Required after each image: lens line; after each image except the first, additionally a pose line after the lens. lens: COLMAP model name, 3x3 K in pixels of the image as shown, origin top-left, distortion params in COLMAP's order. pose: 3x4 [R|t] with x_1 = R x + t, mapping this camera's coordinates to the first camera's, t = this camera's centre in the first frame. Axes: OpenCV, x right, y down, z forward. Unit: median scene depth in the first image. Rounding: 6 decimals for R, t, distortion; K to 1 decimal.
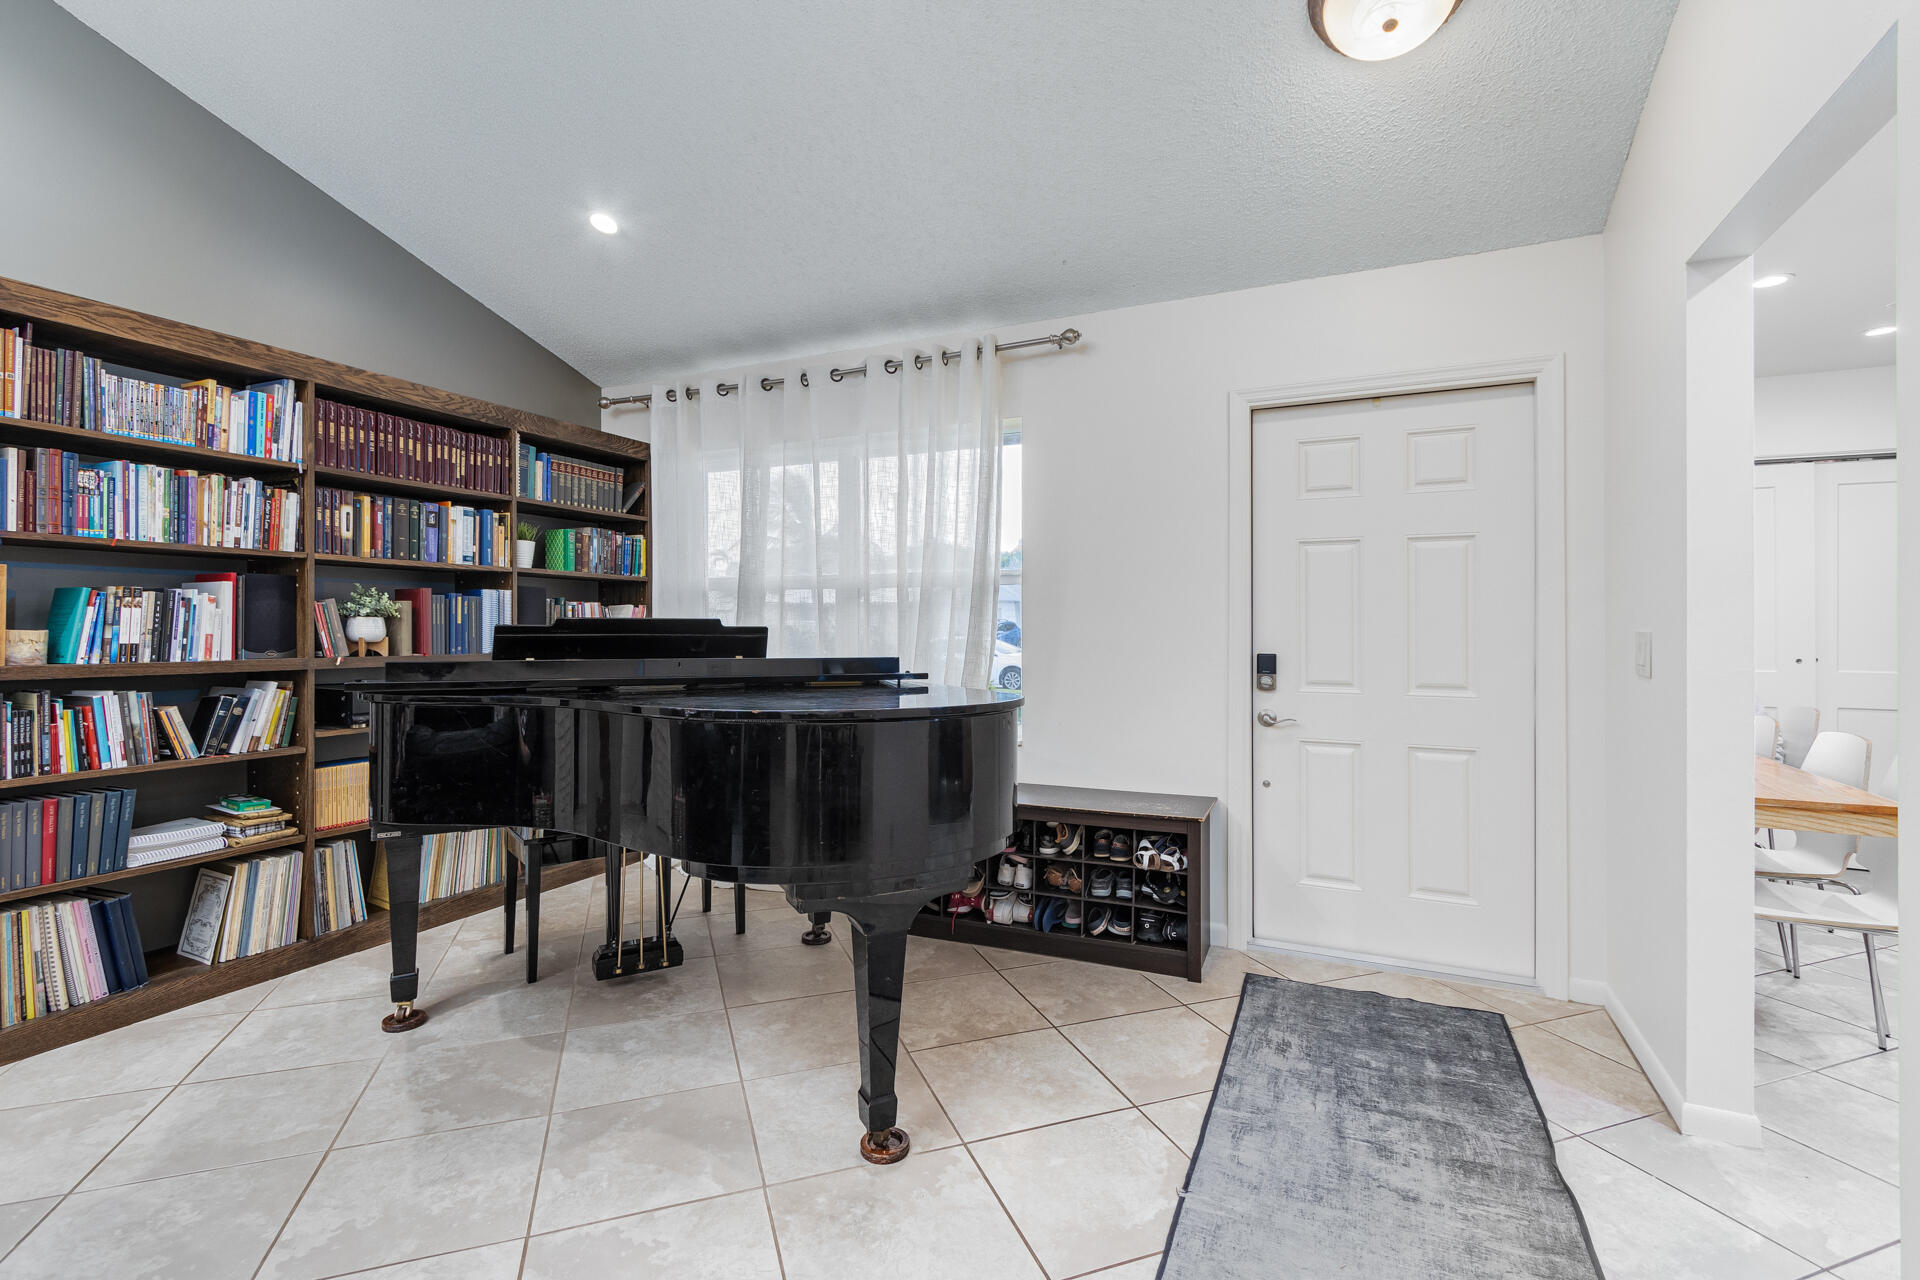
lens RADIAL K [[862.7, 0, 961.1], [0, 862.7, 630.8], [0, 0, 1]] dist [0.002443, -0.000246]
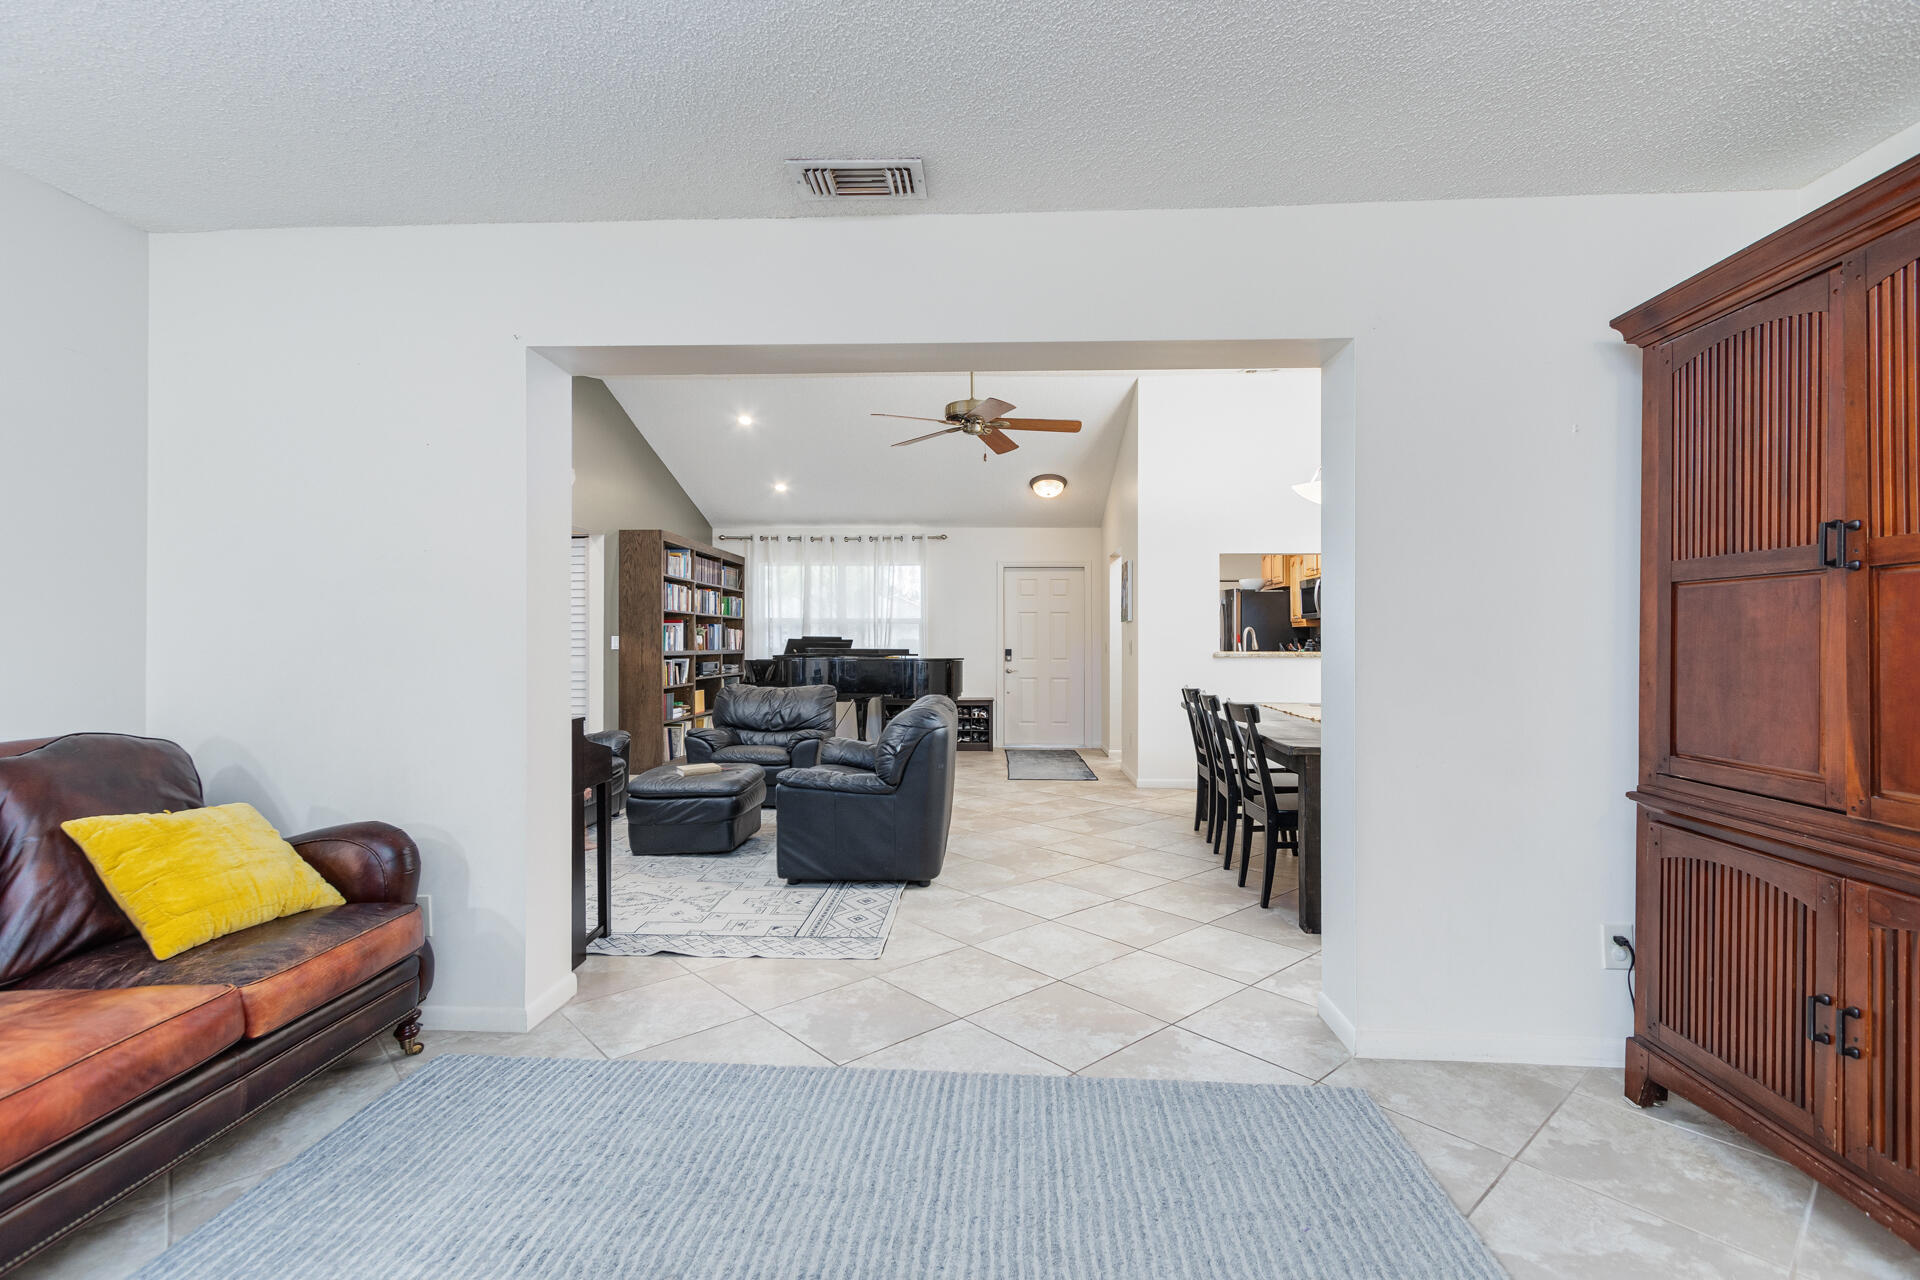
lens RADIAL K [[862.7, 0, 959.4], [0, 862.7, 646.3], [0, 0, 1]] dist [0.002443, -0.000246]
pose [[0.930958, -0.001495, 0.365122, -0.899189], [0.001780, 0.999998, -0.000444, 0.019161], [-0.365121, 0.001063, 0.930960, -1.723254]]
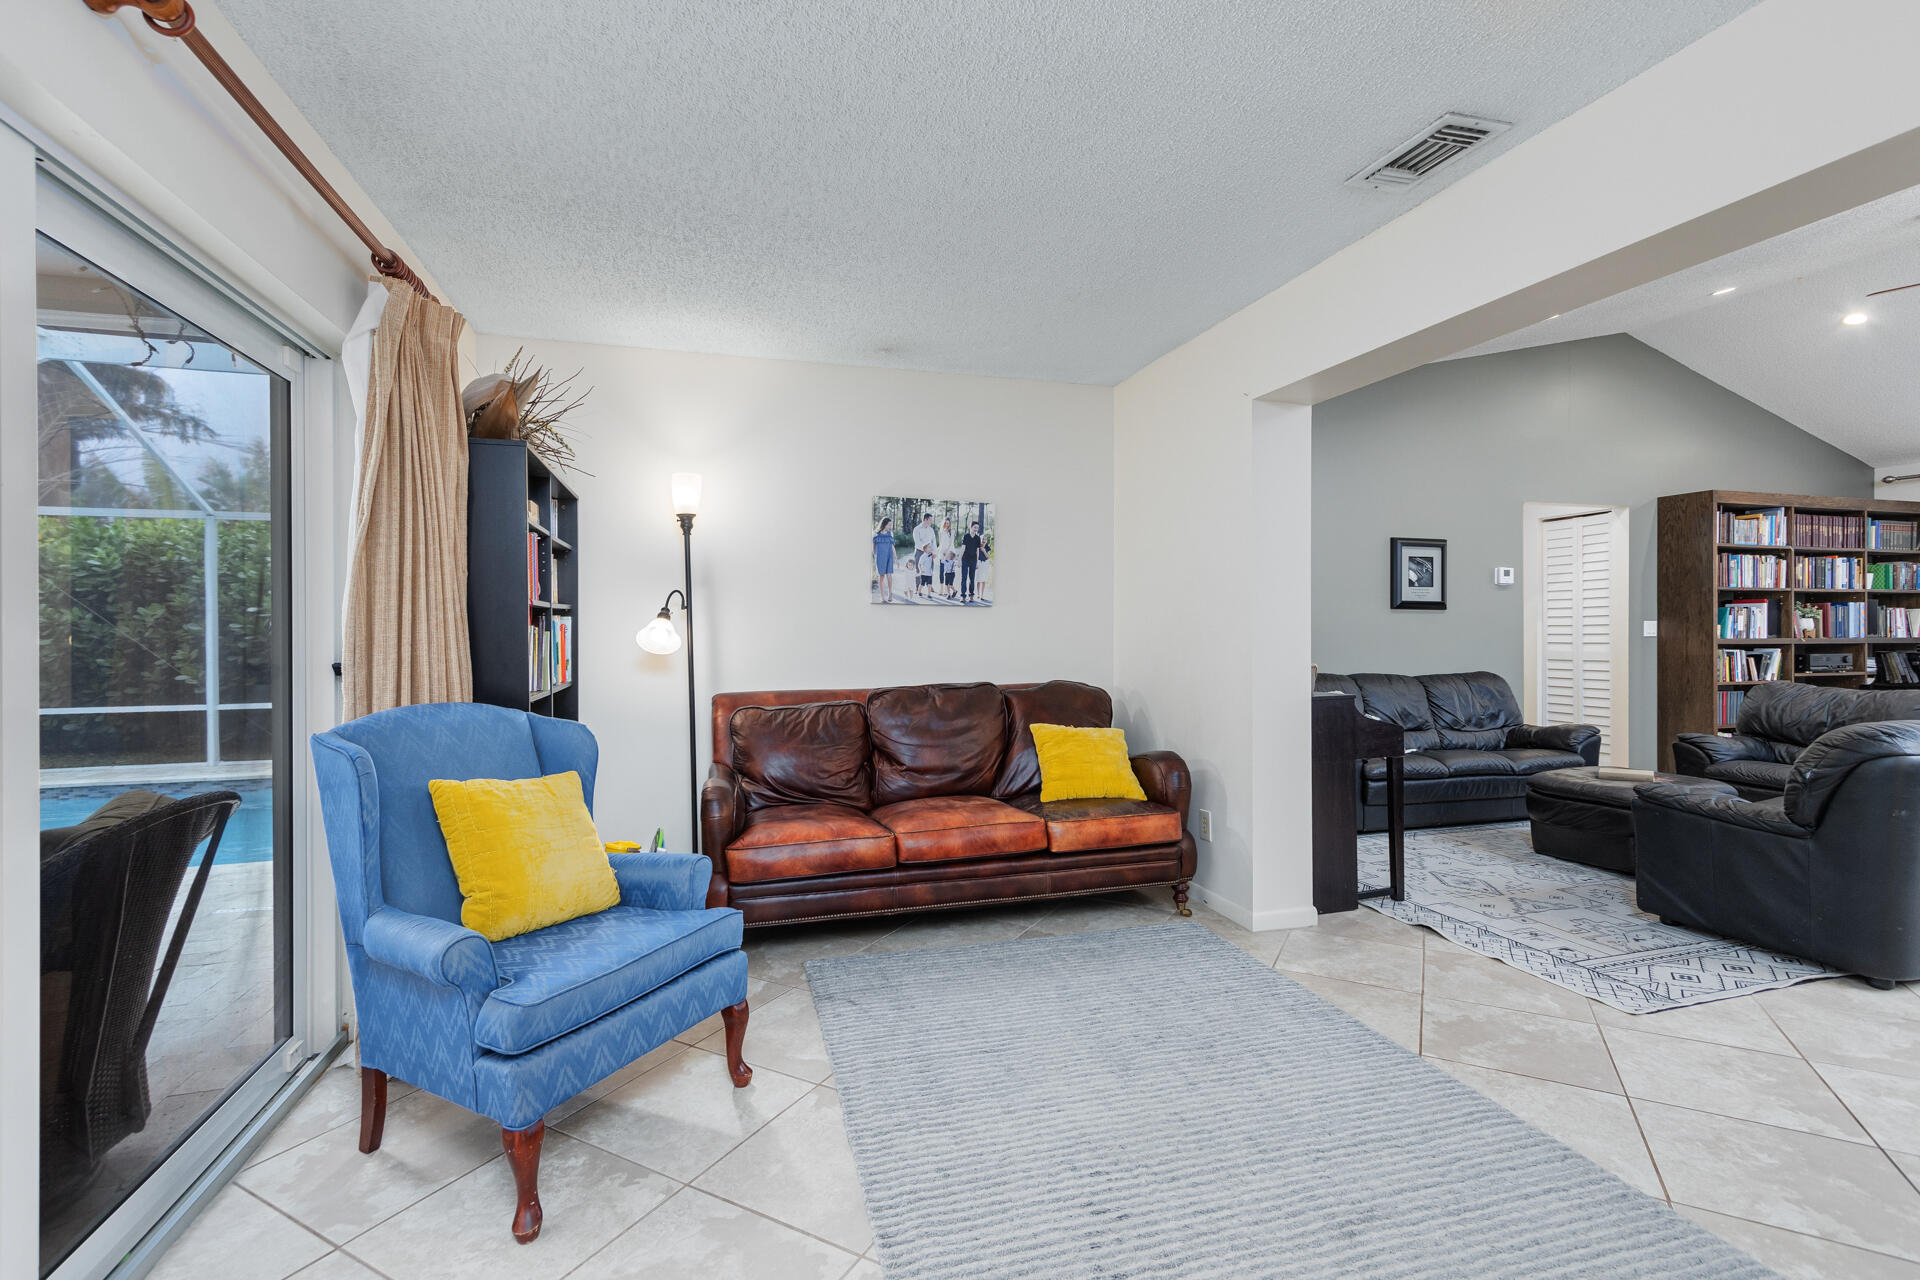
lens RADIAL K [[862.7, 0, 952.3], [0, 862.7, 637.3], [0, 0, 1]] dist [0.002443, -0.000246]
pose [[0.655809, 0.000613, -0.754926, -0.468483], [0.001150, 0.999998, 0.001811, 0.021284], [0.754926, -0.002056, 0.655807, -1.774328]]
